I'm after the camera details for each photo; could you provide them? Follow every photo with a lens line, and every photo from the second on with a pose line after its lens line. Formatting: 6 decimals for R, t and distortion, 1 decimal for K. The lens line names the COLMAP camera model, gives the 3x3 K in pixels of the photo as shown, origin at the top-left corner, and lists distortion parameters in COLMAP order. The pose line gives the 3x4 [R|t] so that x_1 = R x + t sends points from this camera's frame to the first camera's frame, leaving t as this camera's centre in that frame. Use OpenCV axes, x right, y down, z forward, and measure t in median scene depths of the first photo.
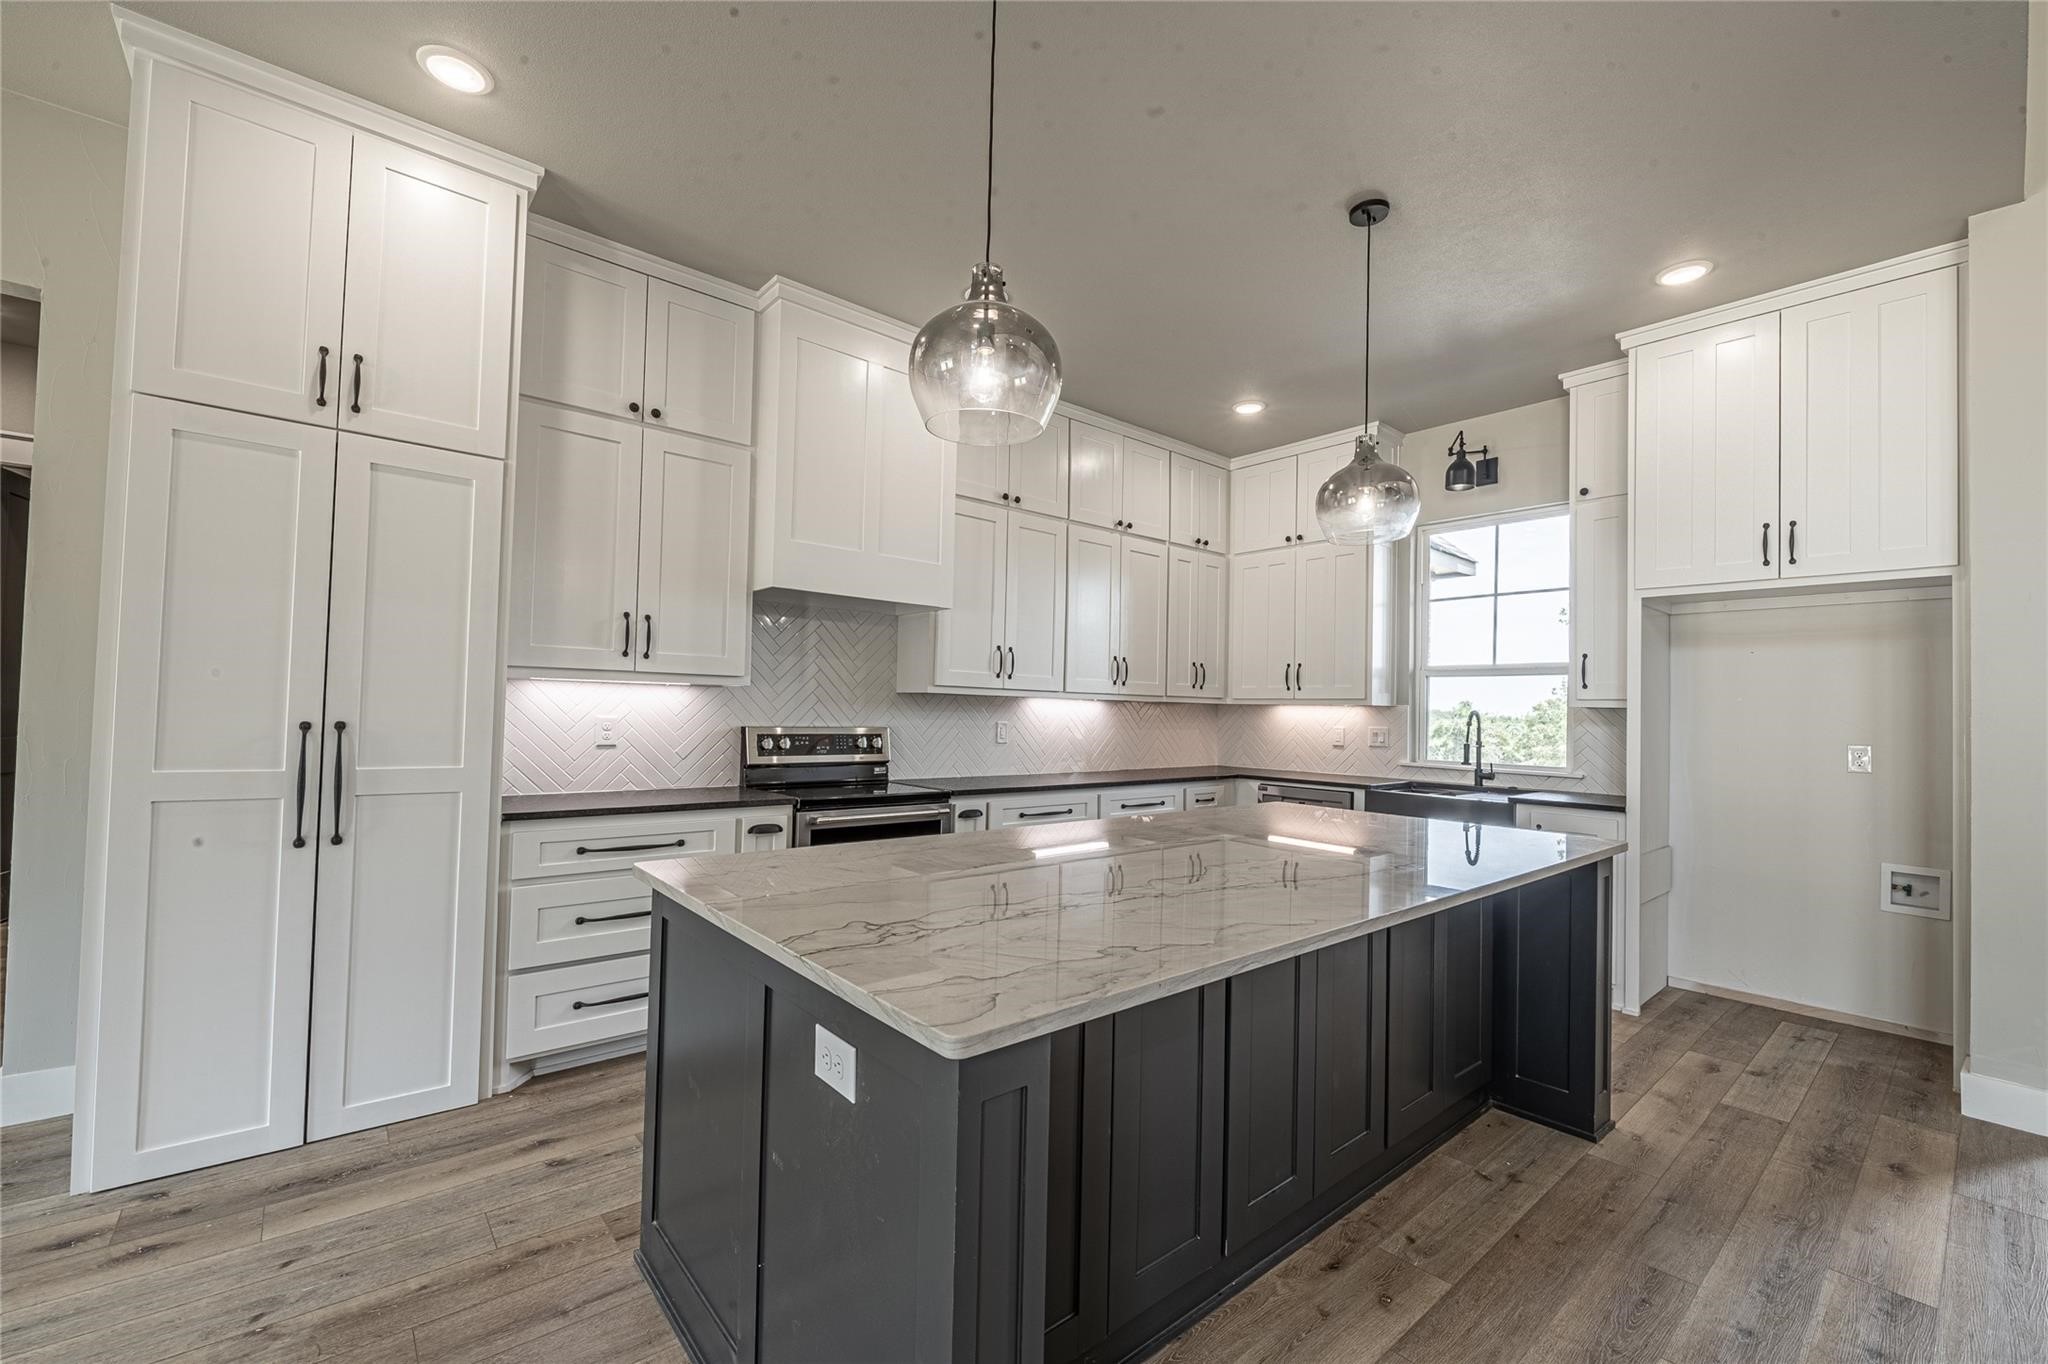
lens RADIAL K [[817.5, 0, 1023.3], [0, 817.5, 705.2], [0, 0, 1]] dist [-0.001867, -0.003808]
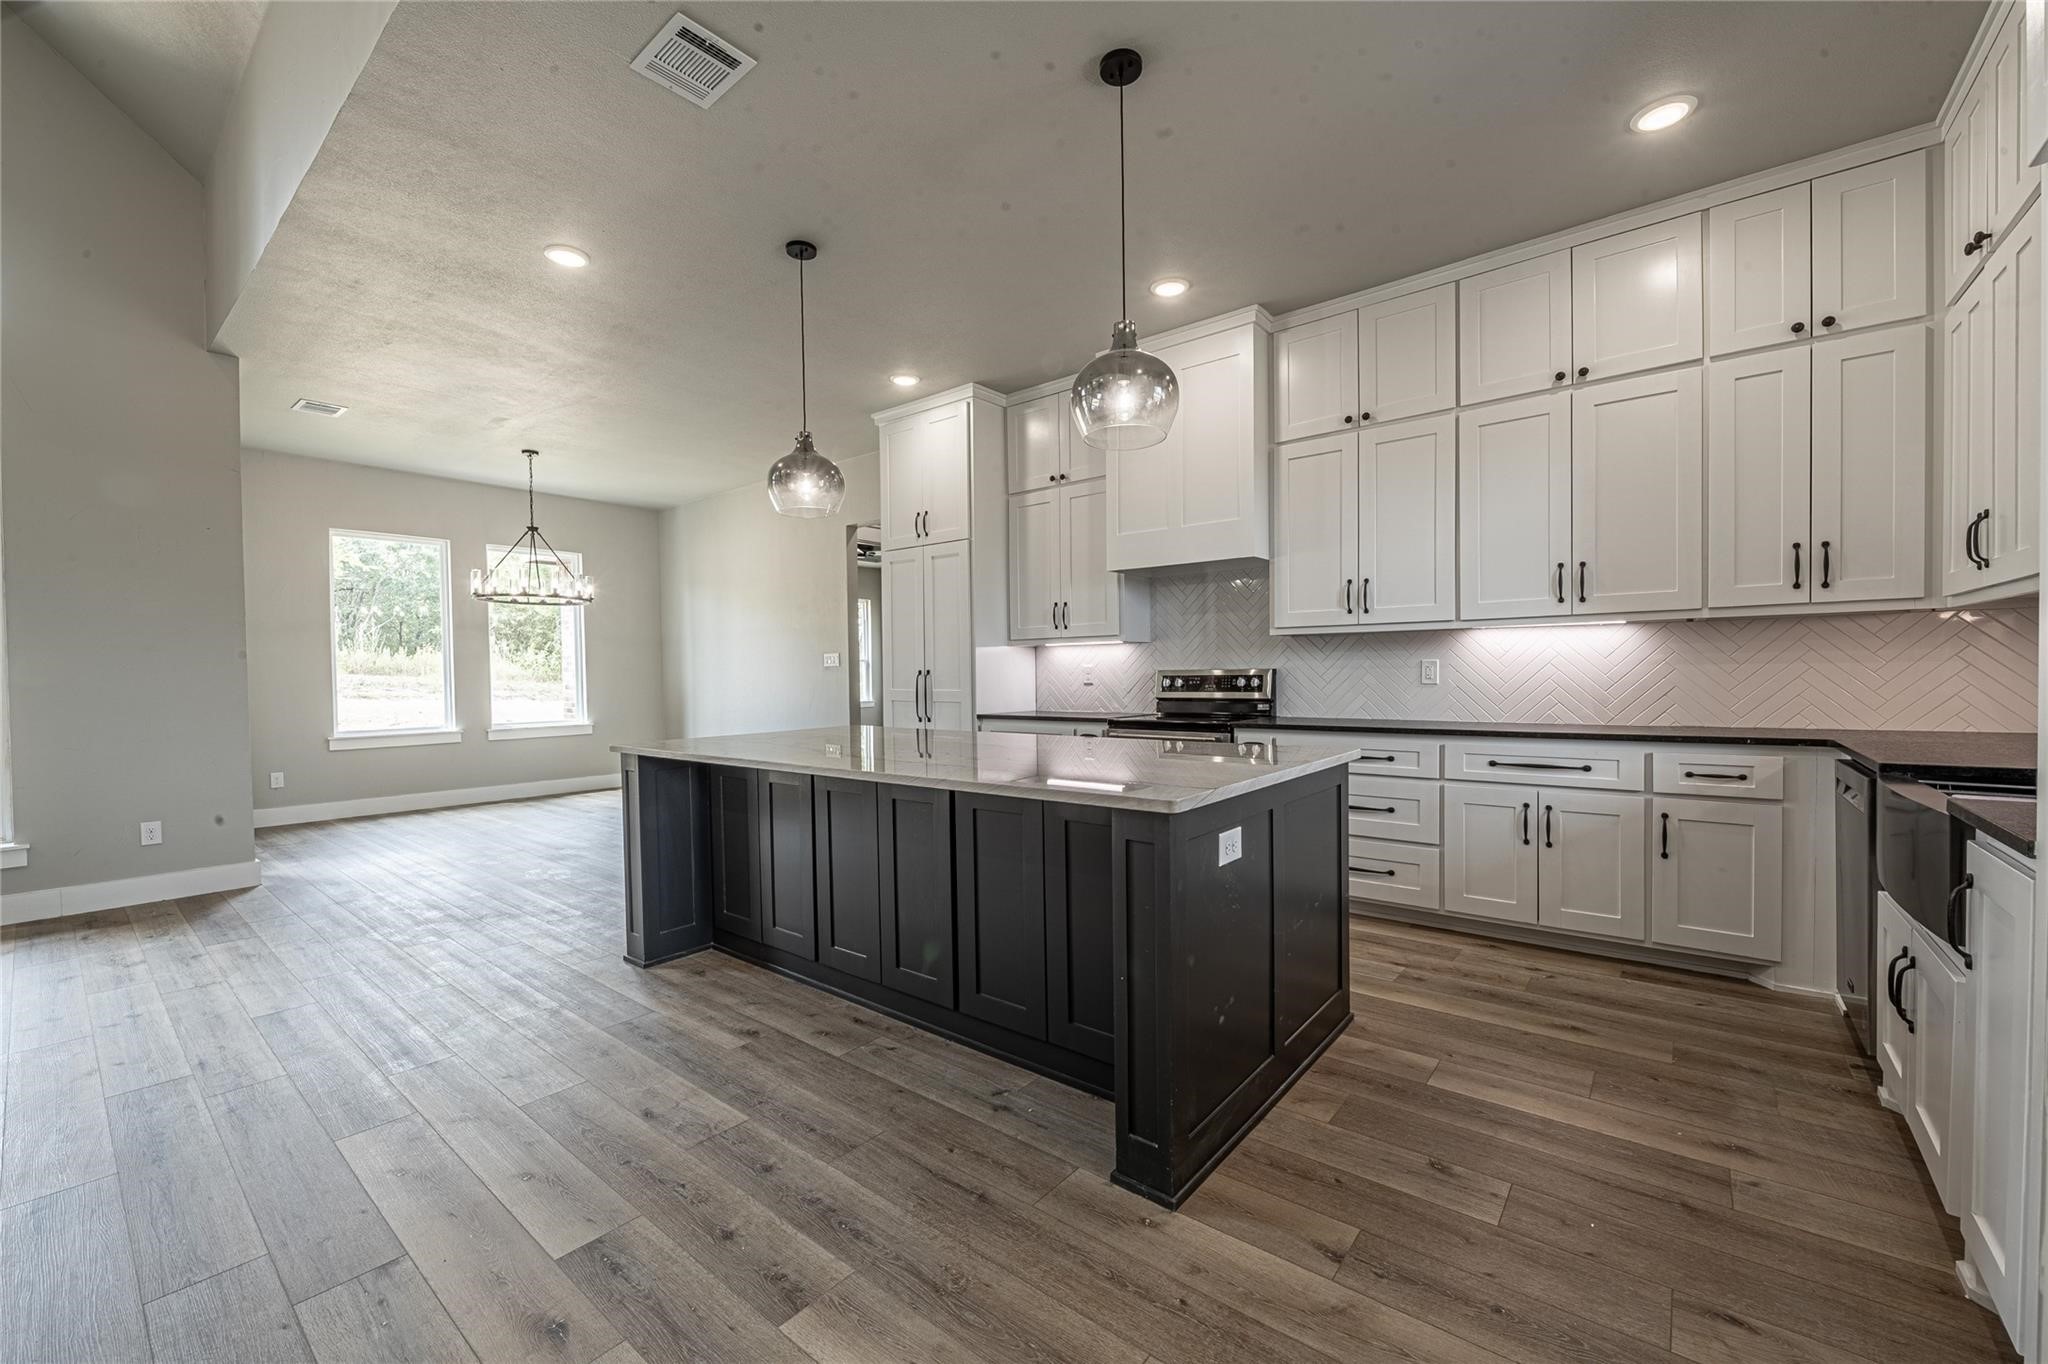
lens RADIAL K [[817.5, 0, 1020.2], [0, 817.5, 683.6], [0, 0, 1]] dist [-0.001867, -0.003808]
pose [[0.183594, -0.011599, -0.982934, 0.926647], [0.025413, 0.999652, -0.007050, 0.050339], [0.982674, -0.023685, 0.183825, 0.507757]]
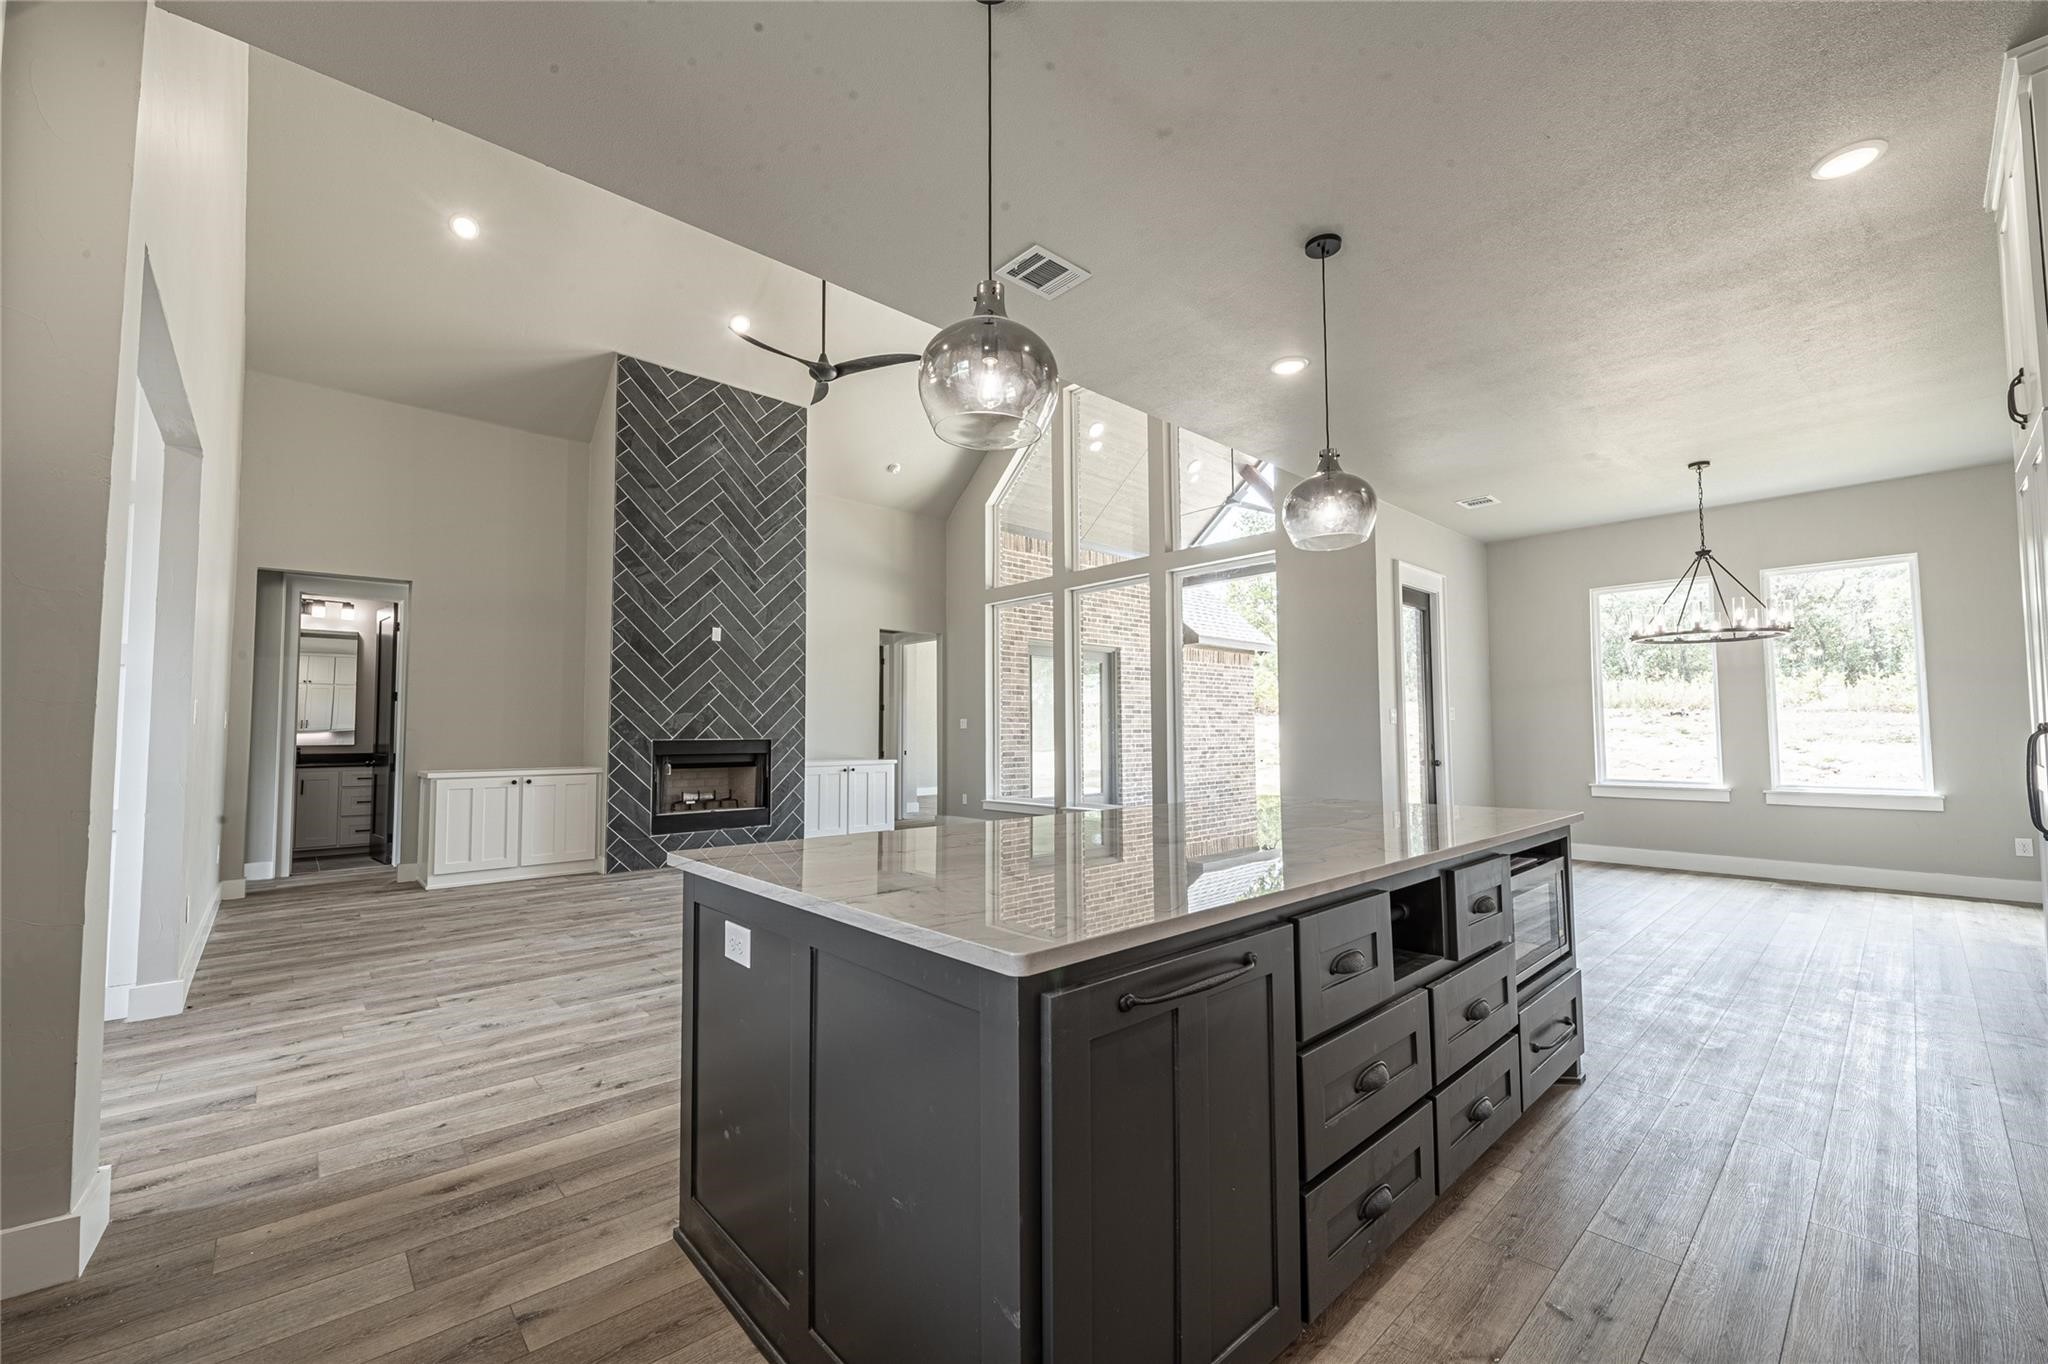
lens RADIAL K [[817.5, 0, 1027.4], [0, 817.5, 685.2], [0, 0, 1]] dist [-0.001867, -0.003808]
pose [[-0.999233, -0.019907, -0.033722, 0.290756], [-0.017573, 0.997522, -0.068130, 0.039511], [0.034995, -0.067485, -0.997106, 1.202534]]
